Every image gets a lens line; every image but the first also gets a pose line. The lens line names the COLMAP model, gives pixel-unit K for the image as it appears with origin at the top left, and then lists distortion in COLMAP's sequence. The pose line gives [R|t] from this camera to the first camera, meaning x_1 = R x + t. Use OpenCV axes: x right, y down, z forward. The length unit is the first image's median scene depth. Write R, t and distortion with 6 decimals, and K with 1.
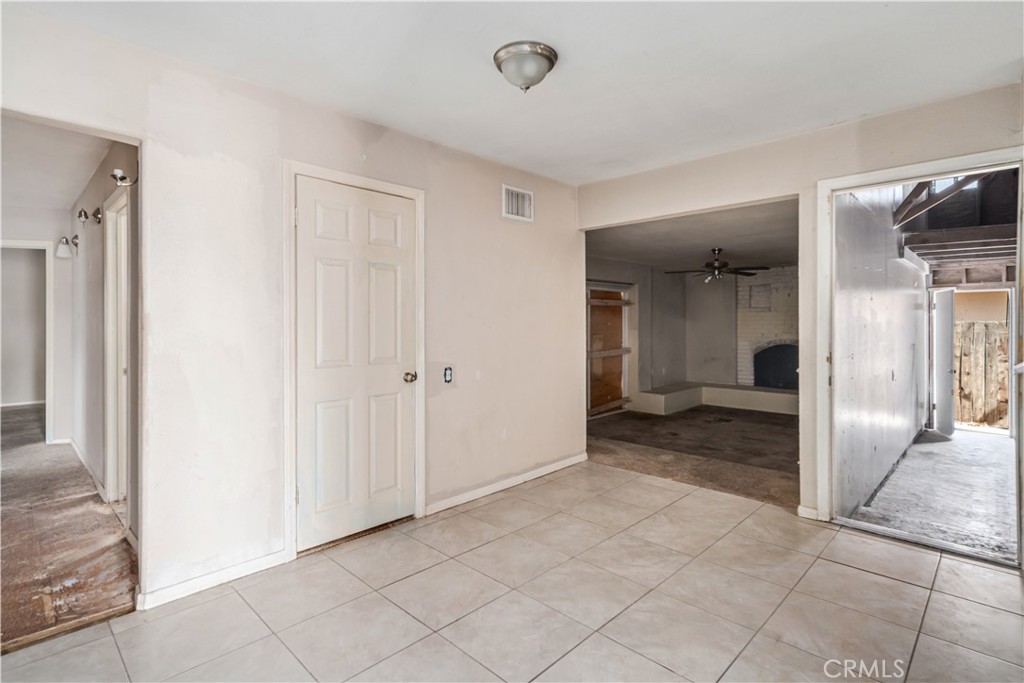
lens RADIAL K [[502.5, 0, 503.1], [0, 502.5, 329.2], [0, 0, 1]] dist [0.004803, 0.000400]
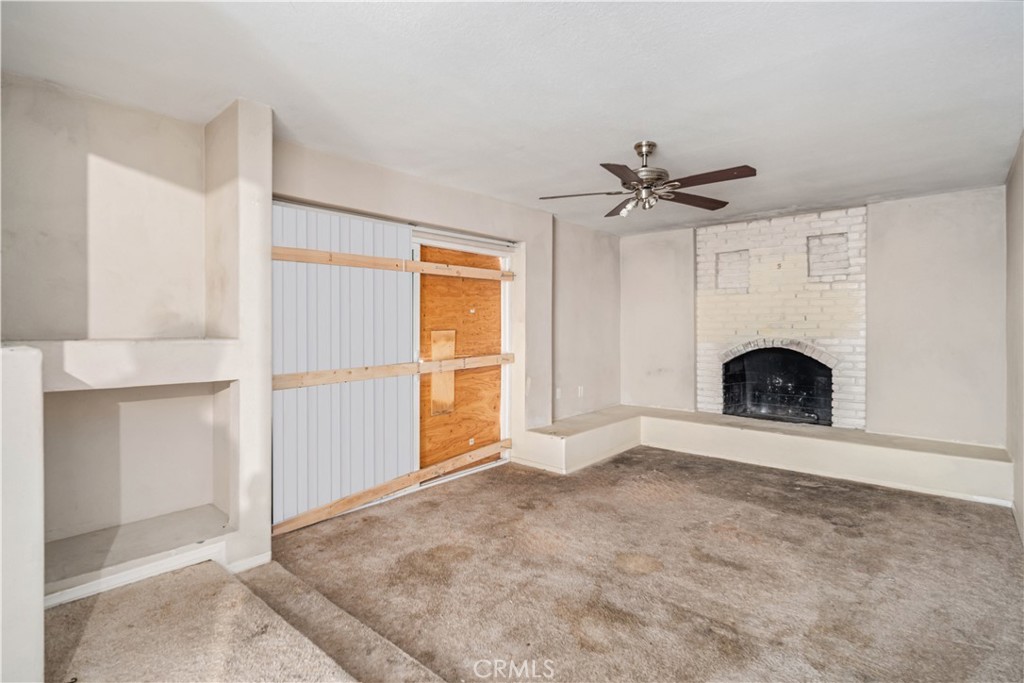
lens RADIAL K [[502.5, 0, 503.1], [0, 502.5, 329.2], [0, 0, 1]] dist [0.004803, 0.000400]
pose [[0.998722, 0.001772, 0.050502, 0.212272], [-0.001492, 0.999983, -0.005593, 0.012668], [-0.050511, 0.005511, 0.998708, 0.424961]]
